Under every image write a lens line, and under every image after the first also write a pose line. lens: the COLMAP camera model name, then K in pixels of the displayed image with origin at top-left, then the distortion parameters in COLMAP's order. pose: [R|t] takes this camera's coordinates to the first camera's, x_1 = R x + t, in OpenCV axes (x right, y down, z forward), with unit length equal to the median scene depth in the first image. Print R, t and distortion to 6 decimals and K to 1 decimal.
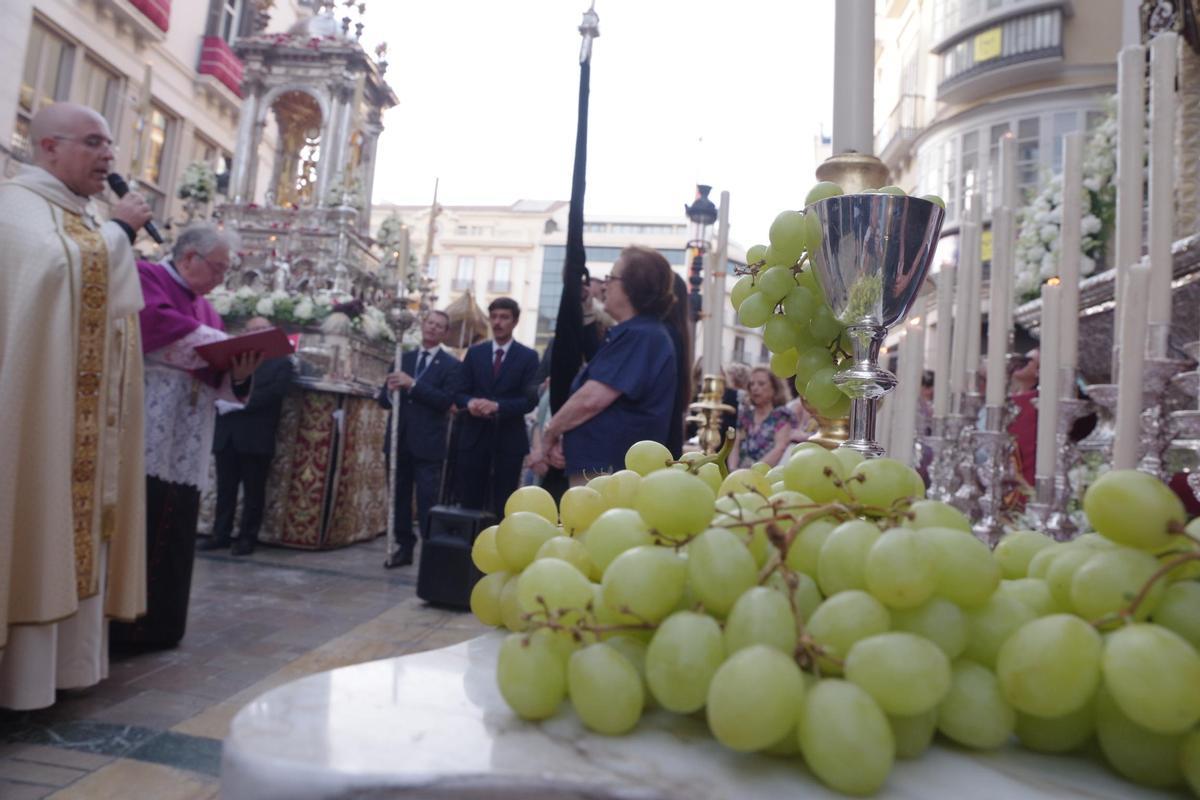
lens RADIAL K [[837.8, 0, 601.4], [0, 837.8, 391.4], [0, 0, 1]] dist [-0.117255, 0.086241]
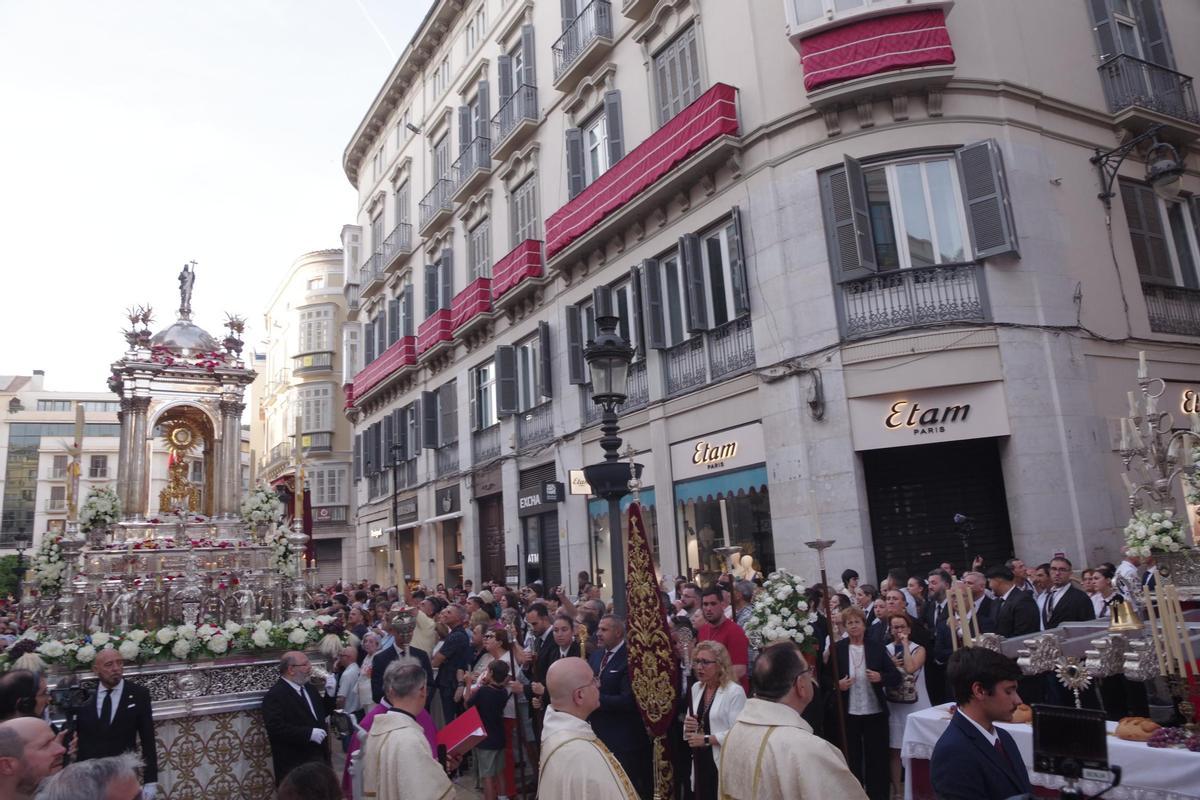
lens RADIAL K [[837.8, 0, 601.4], [0, 837.8, 391.4], [0, 0, 1]] dist [-0.117255, 0.086241]
pose [[0.817930, -0.023032, 0.574856, -0.655773], [0.090199, 0.991975, -0.088595, -0.294767], [-0.568203, 0.124316, 0.813444, -0.215475]]
